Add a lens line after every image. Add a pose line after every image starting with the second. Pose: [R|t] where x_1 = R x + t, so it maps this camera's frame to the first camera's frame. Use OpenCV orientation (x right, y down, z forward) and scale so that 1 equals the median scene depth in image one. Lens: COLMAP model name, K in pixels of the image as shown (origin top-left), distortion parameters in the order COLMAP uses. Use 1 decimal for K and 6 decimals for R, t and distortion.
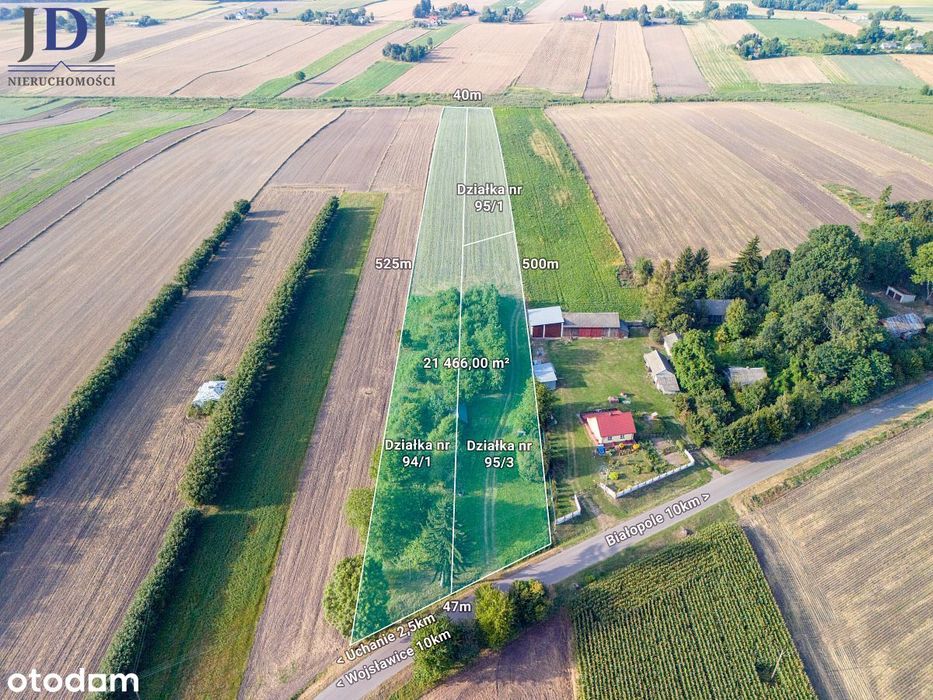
lens RADIAL K [[689.0, 0, 466.5], [0, 689.0, 350.0], [0, 0, 1]] dist [0.048594, -0.033310]
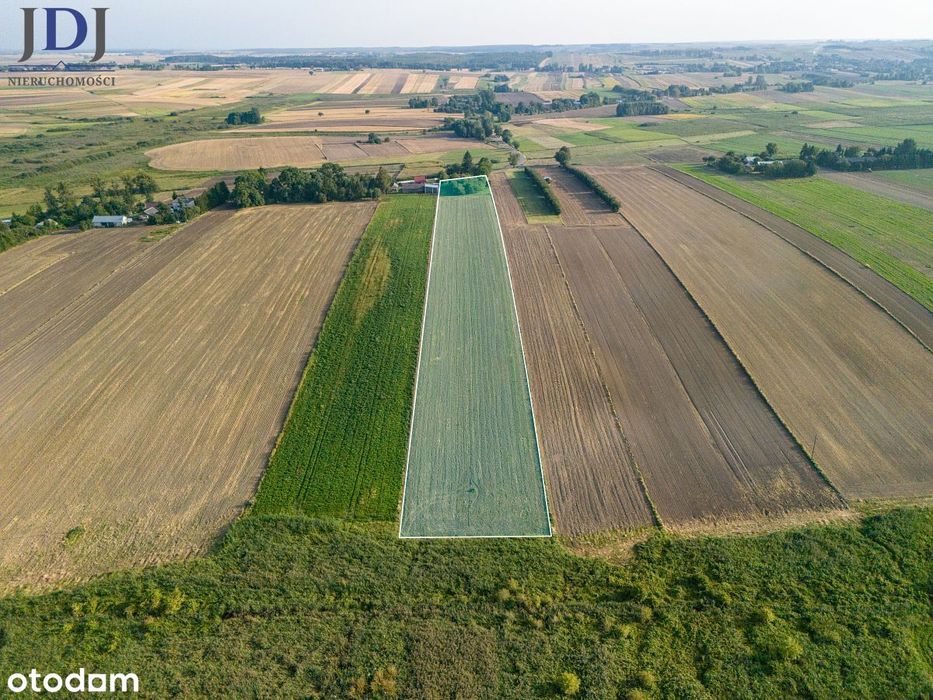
lens RADIAL K [[687.1, 0, 466.5], [0, 687.1, 350.0], [0, 0, 1]] dist [0.065148, -0.058115]
pose [[-0.999897, 0.012457, -0.007151, 0.017368], [0.001507, 0.586083, 0.810250, -1.672362], [0.014284, 0.810155, -0.586041, 2.881602]]
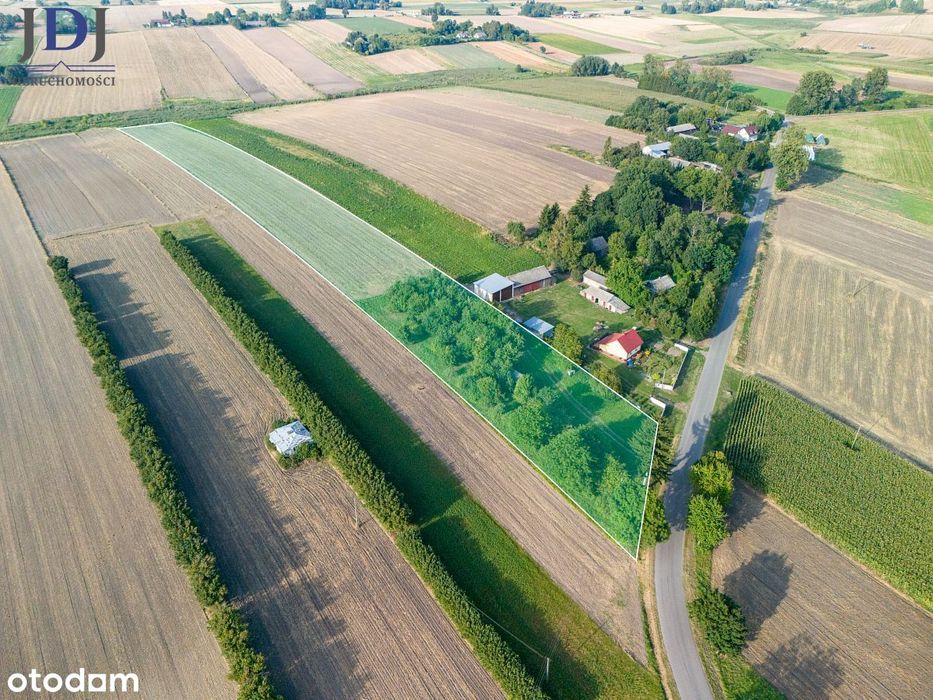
lens RADIAL K [[687.1, 0, 466.5], [0, 687.1, 350.0], [0, 0, 1]] dist [0.065148, -0.058115]
pose [[0.816028, -0.289284, 0.500413, -0.508123], [0.290858, 0.953663, 0.076999, -0.044627], [-0.499500, 0.082716, 0.862356, 0.068265]]
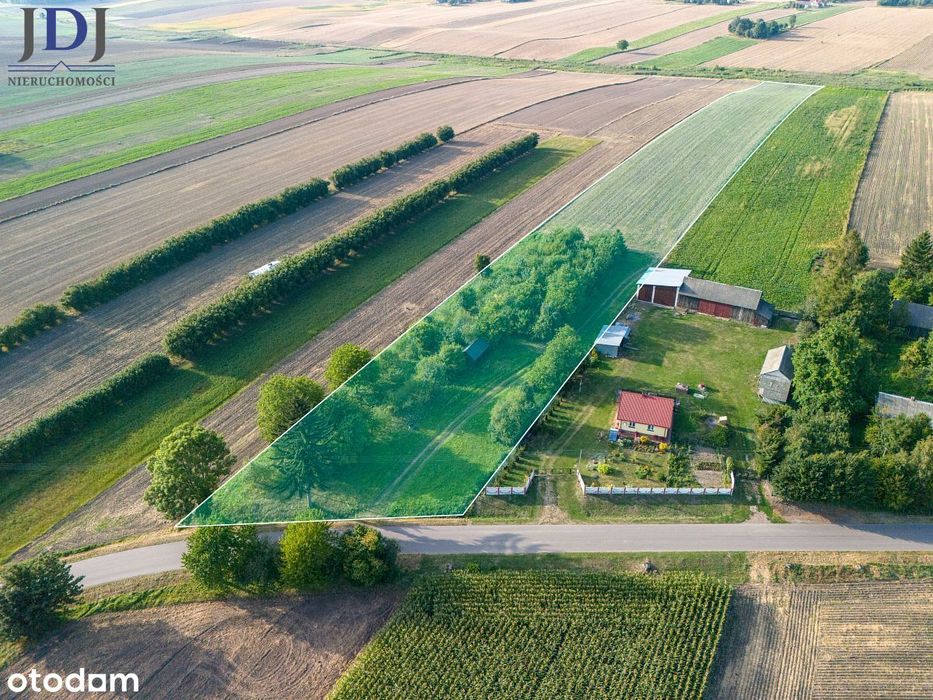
lens RADIAL K [[687.1, 0, 466.5], [0, 687.1, 350.0], [0, 0, 1]] dist [0.065148, -0.058115]
pose [[0.866161, 0.242604, -0.436930, 0.281668], [-0.243989, 0.968276, 0.053954, 0.042412], [0.436158, 0.059873, 0.897876, 0.204282]]
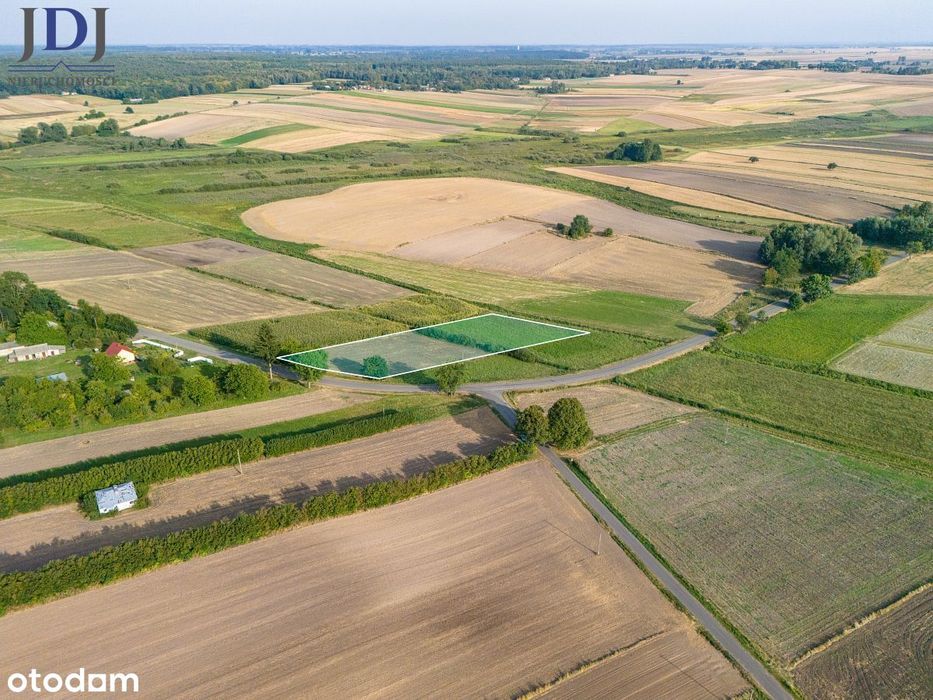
lens RADIAL K [[687.1, 0, 466.5], [0, 687.1, 350.0], [0, 0, 1]] dist [0.065148, -0.058115]
pose [[-0.512451, -0.348776, 0.784697, -1.120460], [0.435467, 0.682039, 0.587530, -0.377897], [-0.740110, 0.642790, -0.197631, 0.584959]]
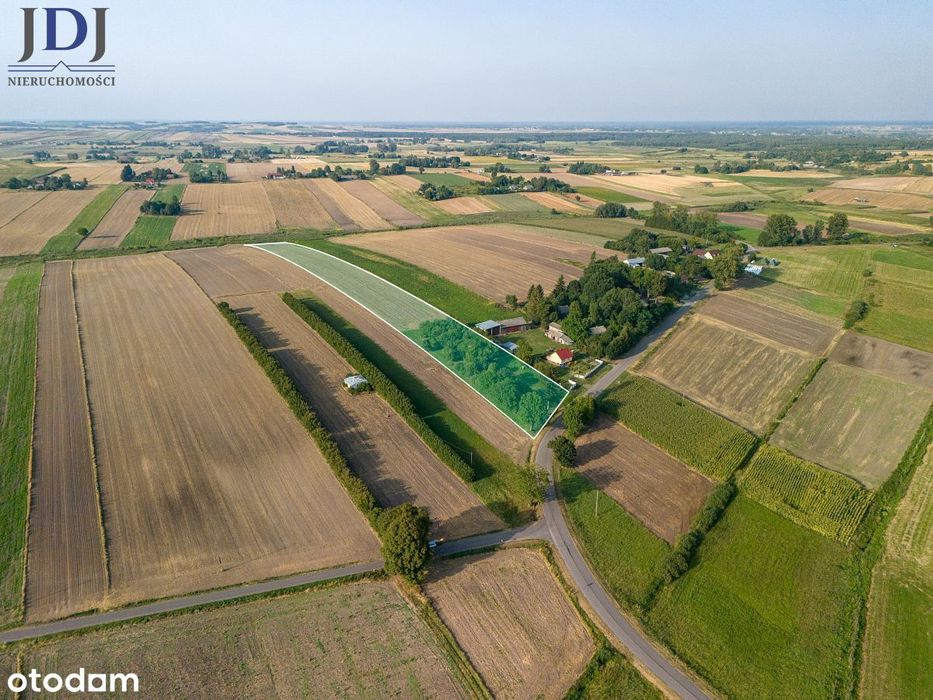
lens RADIAL K [[687.1, 0, 466.5], [0, 687.1, 350.0], [0, 0, 1]] dist [0.065148, -0.058115]
pose [[0.870175, -0.155136, 0.467684, -0.756955], [0.245596, 0.959396, -0.138714, 0.240309], [-0.427175, 0.235567, 0.872943, -0.486301]]
